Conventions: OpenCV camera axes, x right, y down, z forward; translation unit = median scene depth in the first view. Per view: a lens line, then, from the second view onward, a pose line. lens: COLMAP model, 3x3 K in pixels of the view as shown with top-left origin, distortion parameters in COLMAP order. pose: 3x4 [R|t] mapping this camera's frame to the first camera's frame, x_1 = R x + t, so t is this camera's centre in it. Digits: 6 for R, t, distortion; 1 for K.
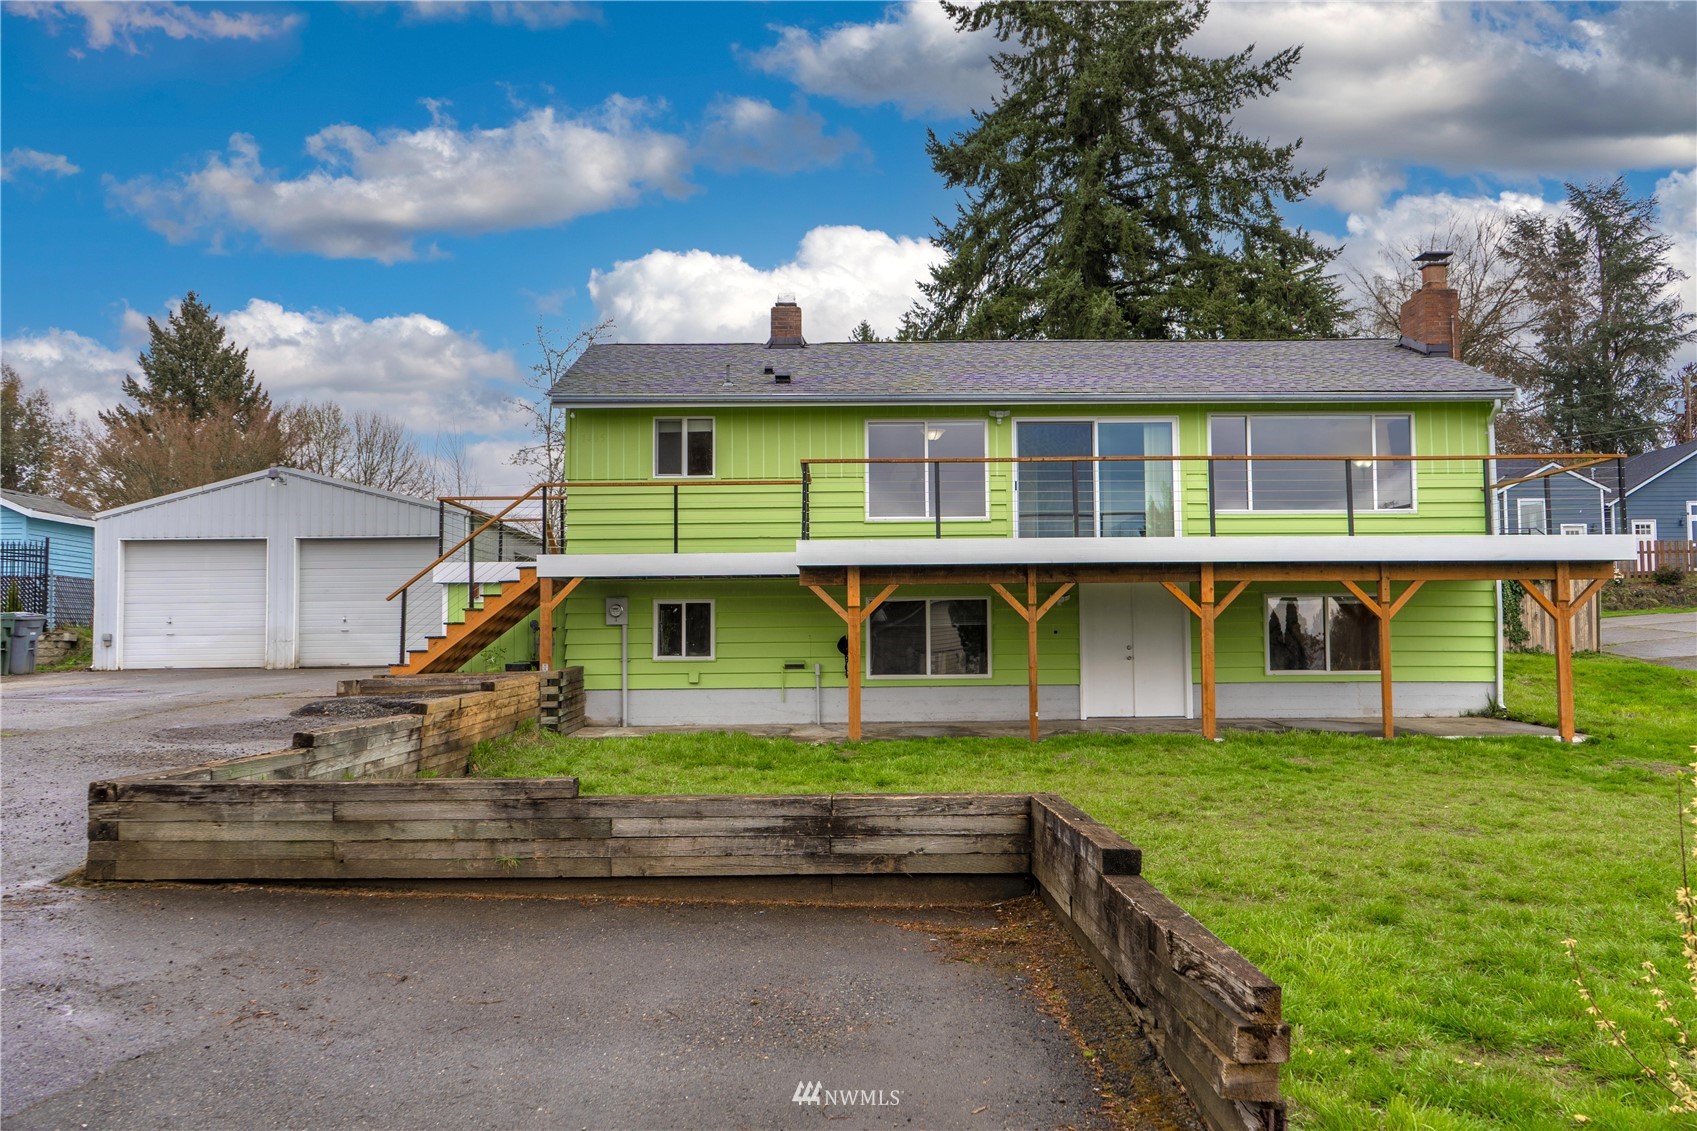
lens RADIAL K [[1370.2, 0, 847.9], [0, 1370.2, 576.4], [0, 0, 1]] dist [0.003022, -0.000274]
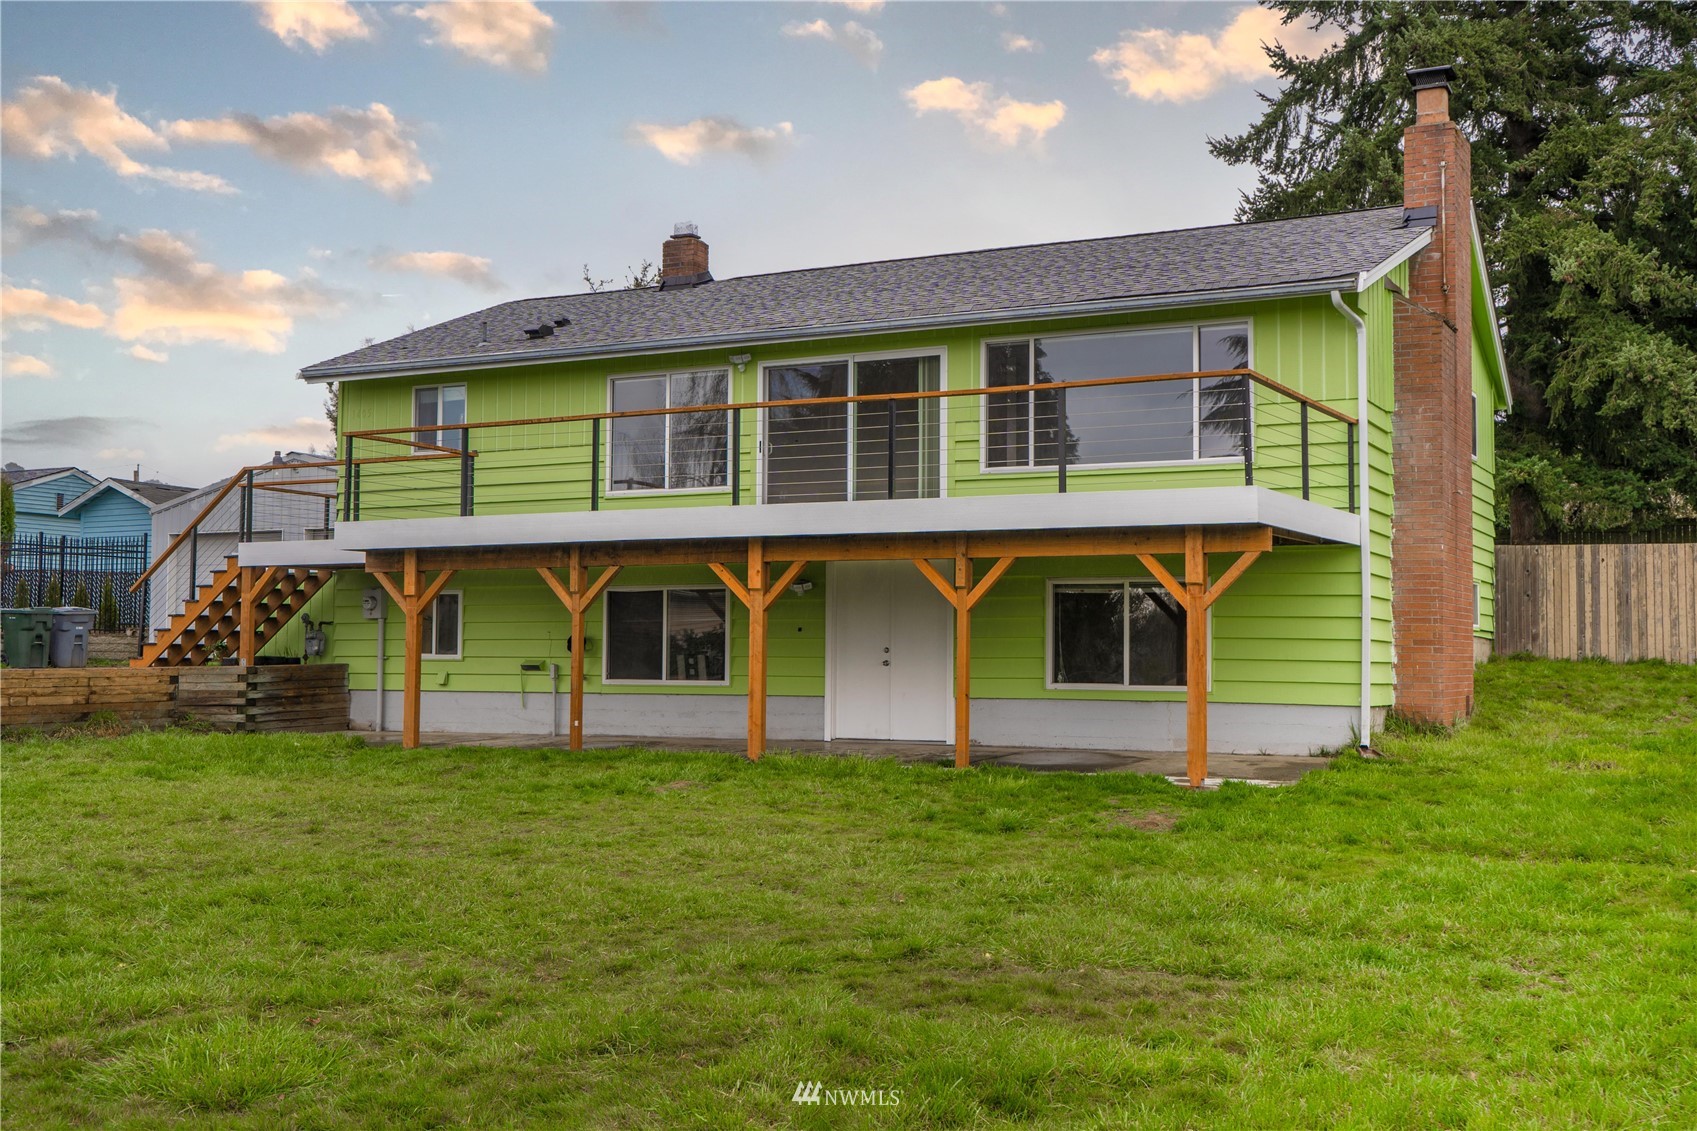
lens RADIAL K [[1845.1, 0, 848.4], [0, 1845.1, 556.8], [0, 0, 1]] dist [0.003942, 0.000000]
pose [[0.880418, -0.012825, -0.474026, 0.685678], [0.008603, 0.999902, -0.011073, 0.010894], [0.474121, 0.005670, 0.880441, 0.075036]]
